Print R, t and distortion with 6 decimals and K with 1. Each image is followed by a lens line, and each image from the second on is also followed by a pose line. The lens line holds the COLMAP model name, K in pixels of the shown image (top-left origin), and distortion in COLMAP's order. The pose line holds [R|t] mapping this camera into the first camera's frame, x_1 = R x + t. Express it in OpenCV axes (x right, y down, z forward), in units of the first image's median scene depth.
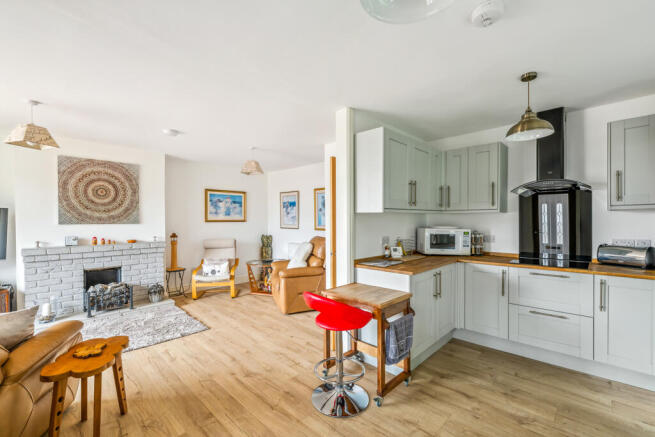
lens RADIAL K [[286.5, 0, 328.4], [0, 286.5, 222.3], [0, 0, 1]] dist [-0.001246, -0.000138]
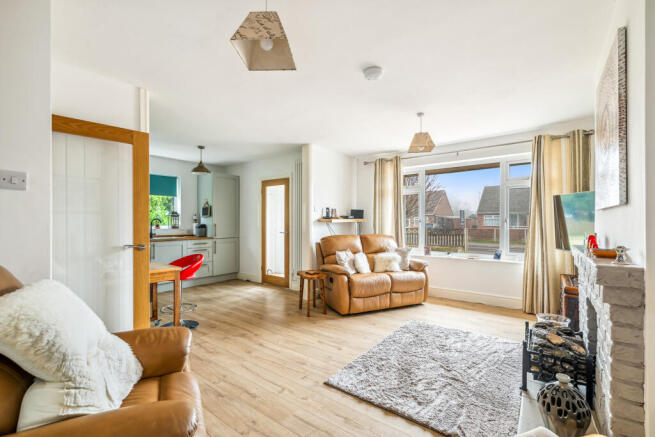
lens RADIAL K [[286.5, 0, 328.3], [0, 286.5, 221.3], [0, 0, 1]] dist [-0.001246, -0.000138]
pose [[-0.992922, 0.004511, -0.118680, -0.302170], [0.003955, 0.999980, 0.004920, 0.022703], [0.118700, 0.004416, -0.992920, 1.370473]]
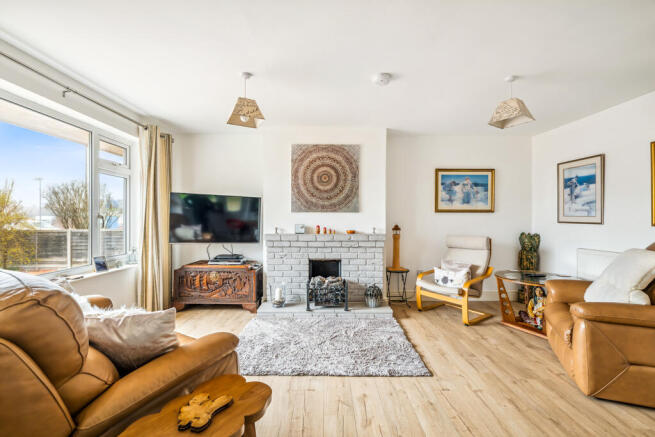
lens RADIAL K [[286.5, 0, 324.2], [0, 286.5, 219.2], [0, 0, 1]] dist [-0.001246, -0.000138]
pose [[0.694805, 0.007587, -0.719158, -0.113142], [-0.012949, 0.999914, -0.001961, 0.030606], [0.719082, 0.010675, 0.694844, 0.338281]]
